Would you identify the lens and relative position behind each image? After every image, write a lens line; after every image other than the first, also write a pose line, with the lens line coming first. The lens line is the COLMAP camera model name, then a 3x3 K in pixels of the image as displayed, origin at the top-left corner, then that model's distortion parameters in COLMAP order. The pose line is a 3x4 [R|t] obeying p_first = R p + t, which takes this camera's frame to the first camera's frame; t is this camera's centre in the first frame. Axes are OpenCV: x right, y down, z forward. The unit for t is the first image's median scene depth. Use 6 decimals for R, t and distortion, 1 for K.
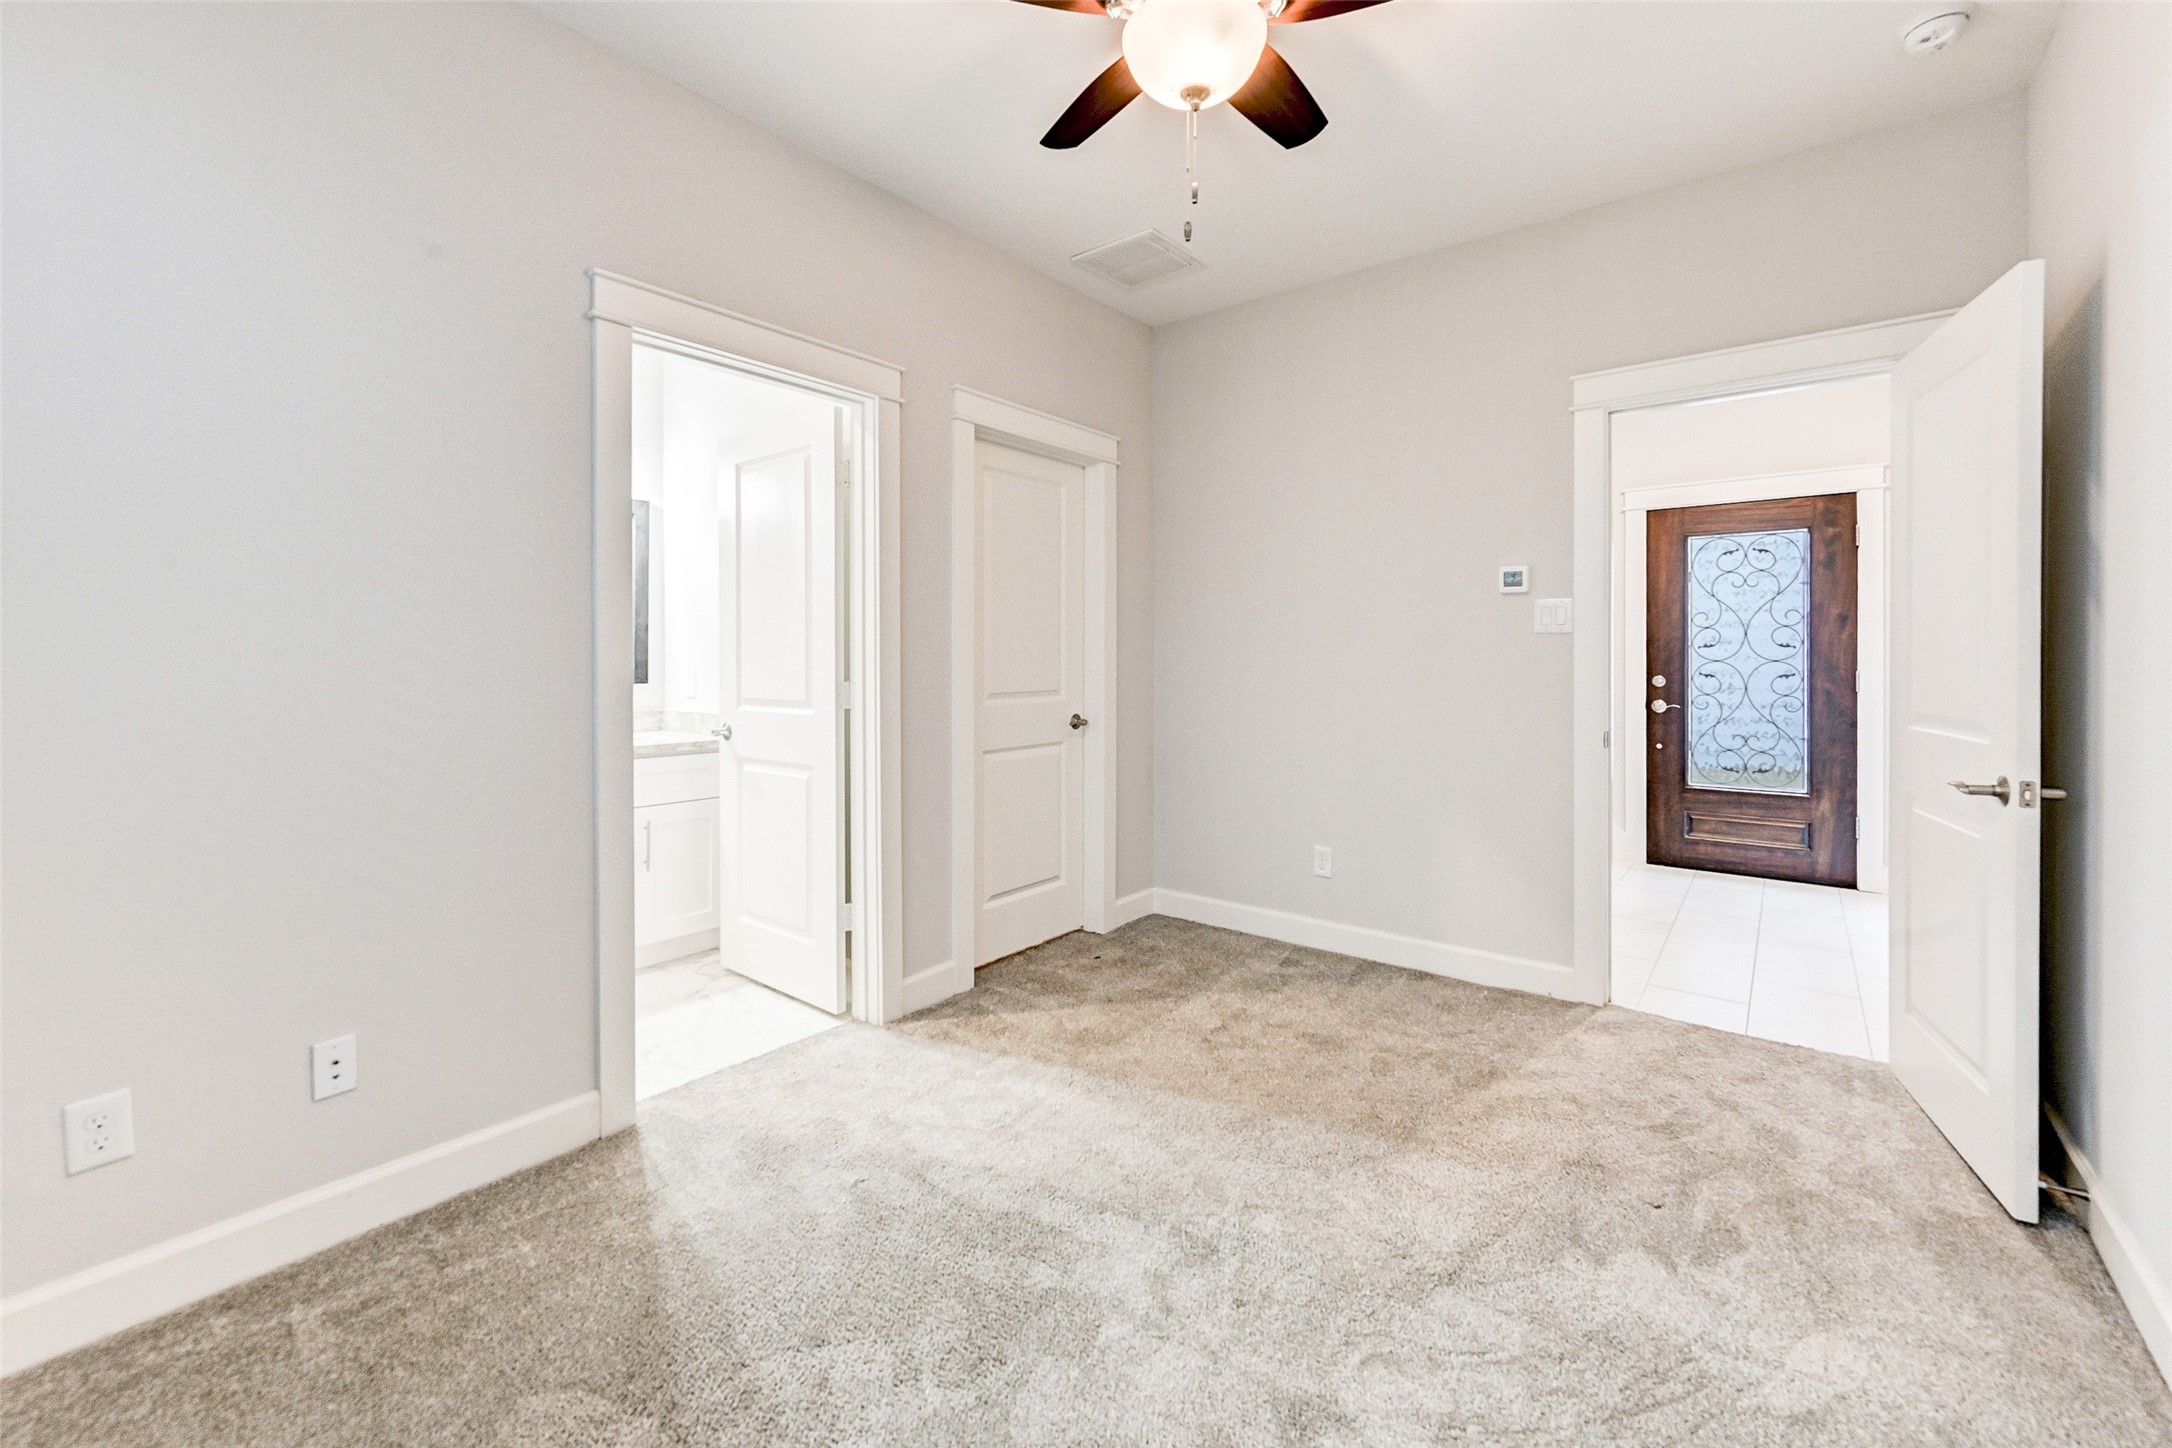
lens RADIAL K [[878.7, 0, 1065.2], [0, 878.7, 659.9], [0, 0, 1]] dist [0.000825, -0.011519]
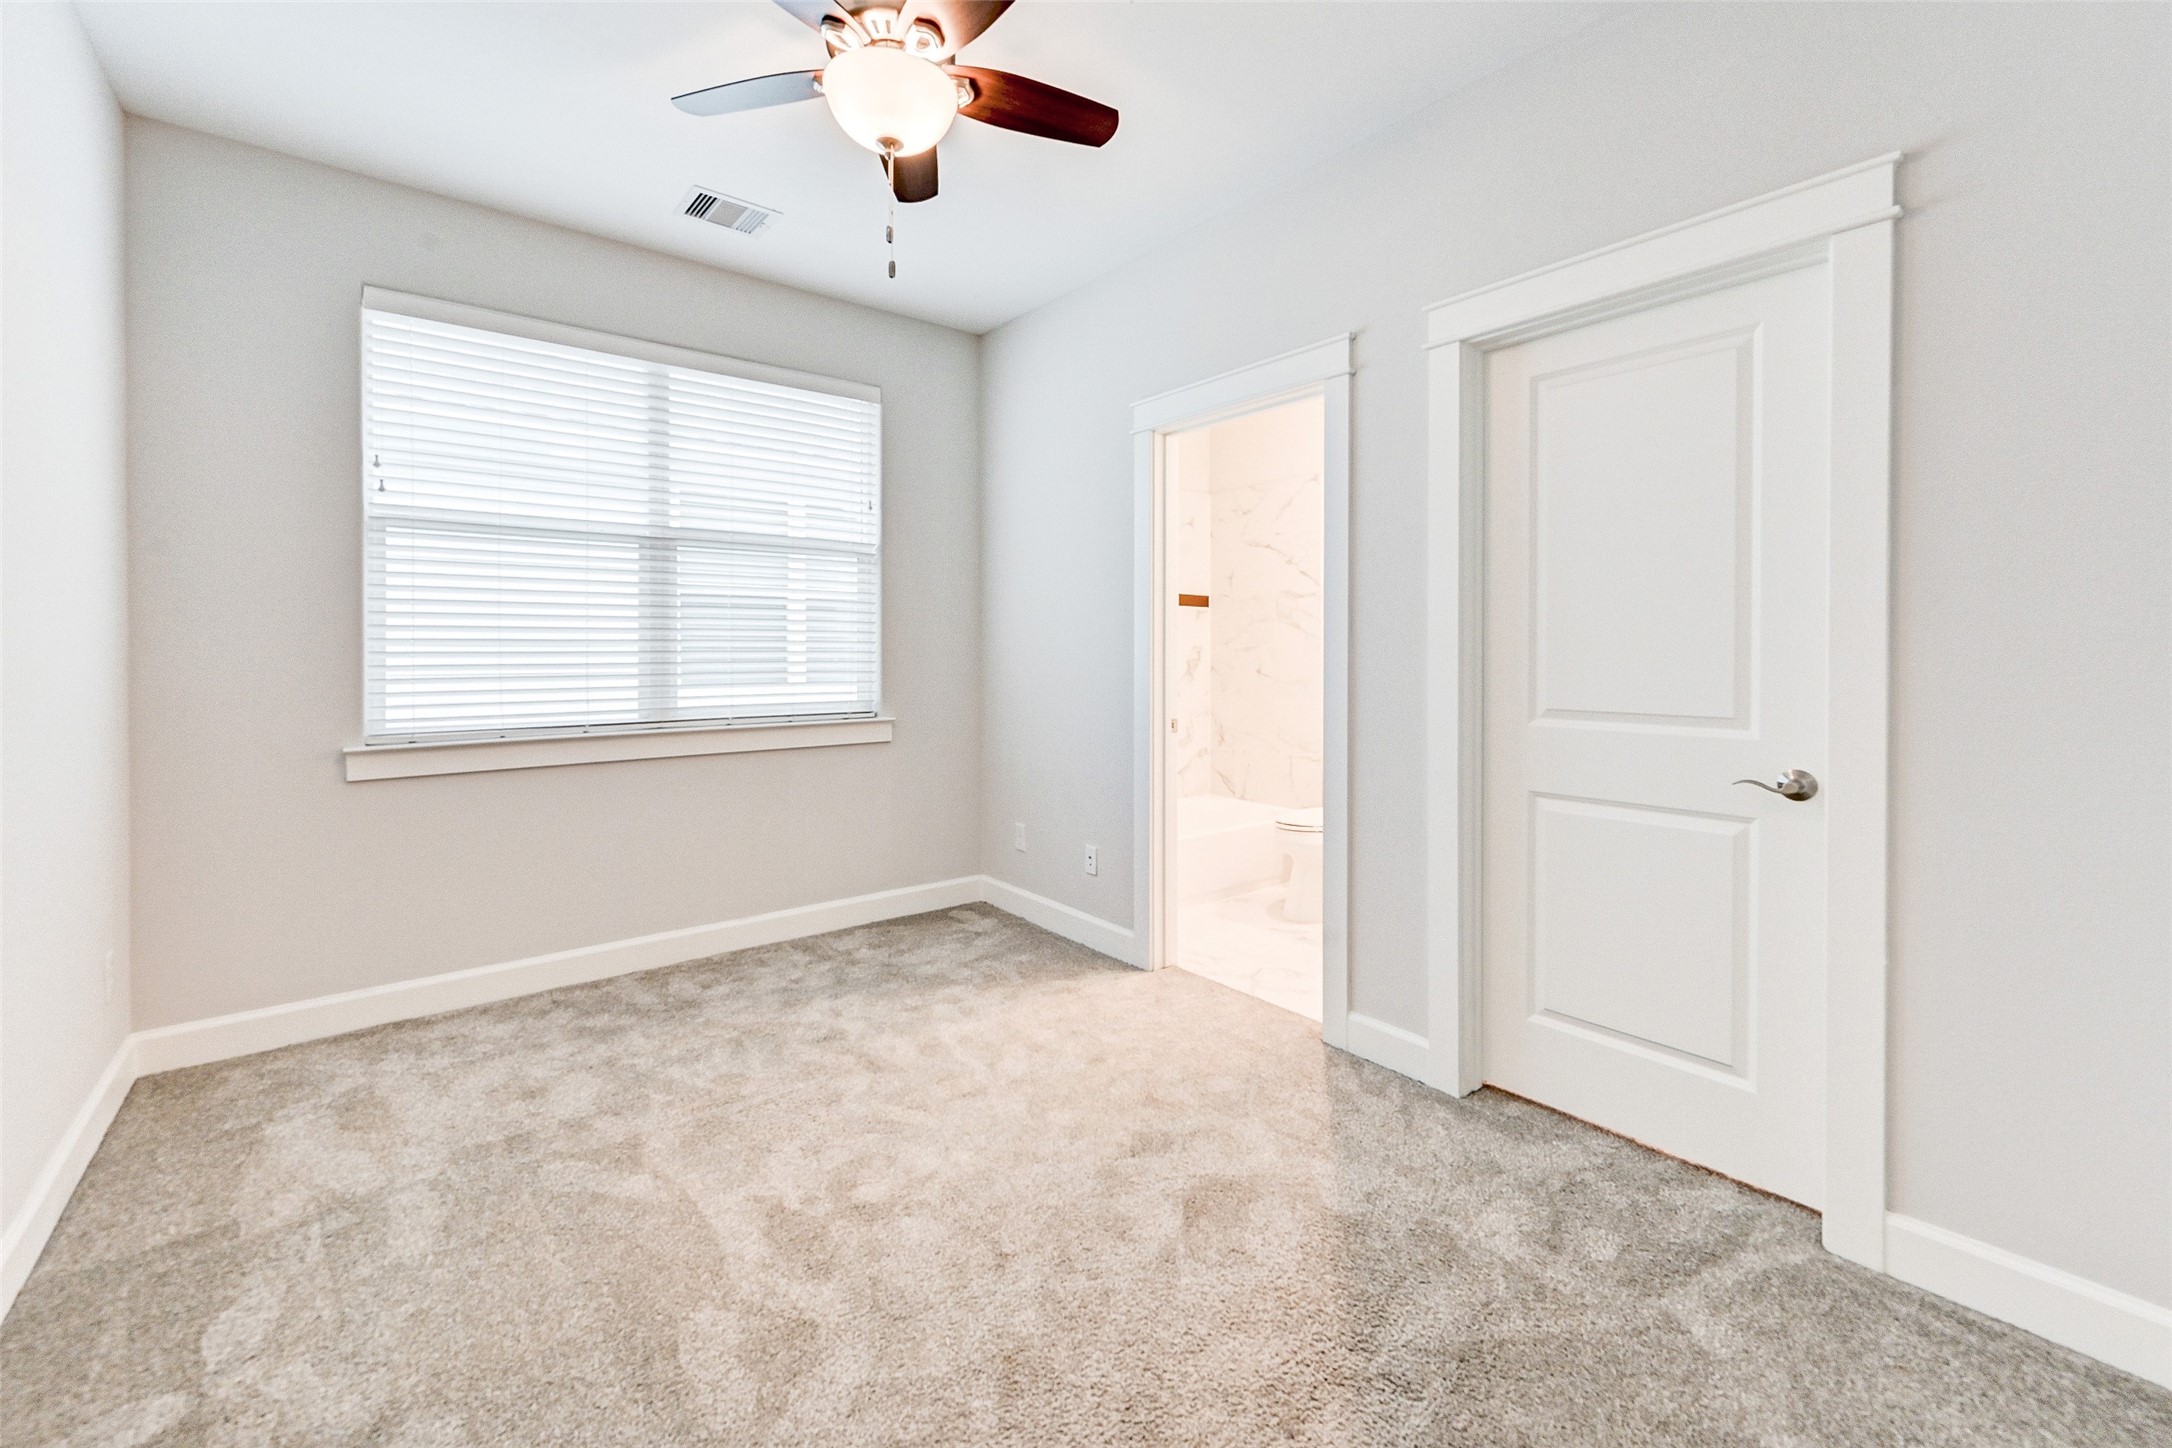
lens RADIAL K [[922.0, 0, 1122.7], [0, 922.0, 665.2], [0, 0, 1]] dist [0.027472, 0.000100]
pose [[-0.188645, 0.017384, -0.981892, 0.744011], [-0.003466, 0.999825, 0.018367, -0.008170], [0.982039, 0.006868, -0.188551, 0.895345]]
